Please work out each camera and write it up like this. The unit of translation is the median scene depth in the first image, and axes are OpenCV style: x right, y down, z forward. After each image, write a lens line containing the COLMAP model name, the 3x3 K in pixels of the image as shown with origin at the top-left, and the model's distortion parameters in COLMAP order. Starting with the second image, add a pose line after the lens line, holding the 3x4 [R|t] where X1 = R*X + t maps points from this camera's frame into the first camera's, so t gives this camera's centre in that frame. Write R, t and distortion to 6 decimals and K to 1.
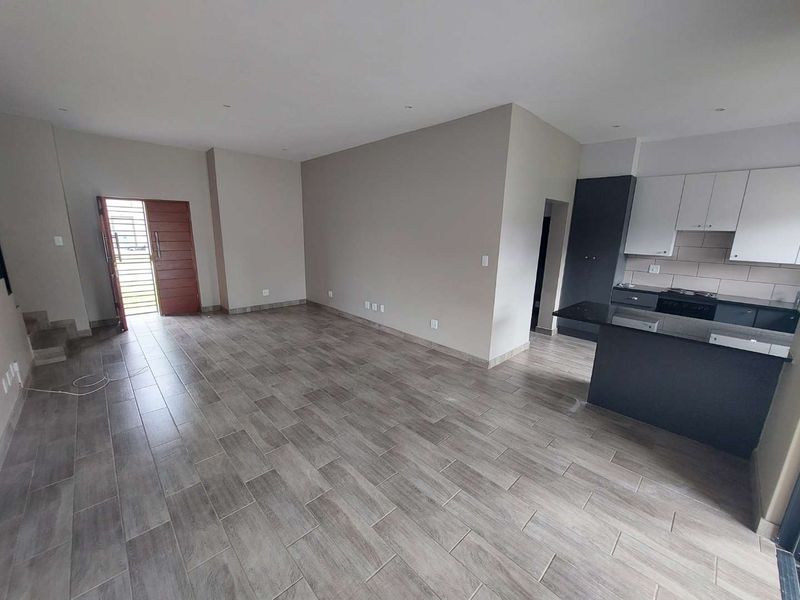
lens RADIAL K [[320.0, 0, 402.5], [0, 320.0, 301.1], [0, 0, 1]] dist [-0.015305, -0.000419]
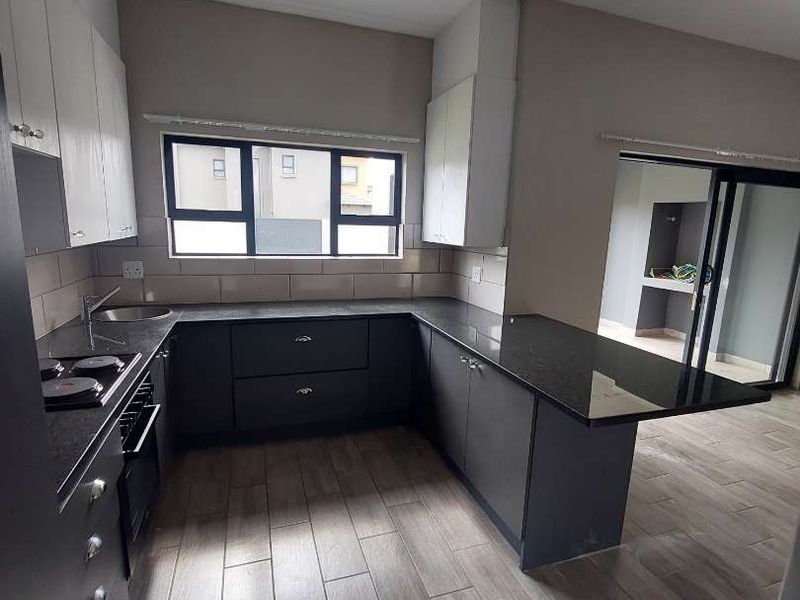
lens RADIAL K [[426.0, 0, 400.0], [0, 426.0, 300.0], [0, 0, 1]] dist [-0.004011, -0.001376]
pose [[-0.904524, -0.126986, 0.407075, 0.543207], [0.034415, 0.929777, 0.366512, -0.230456], [-0.425031, 0.345529, -0.836635, 1.267723]]
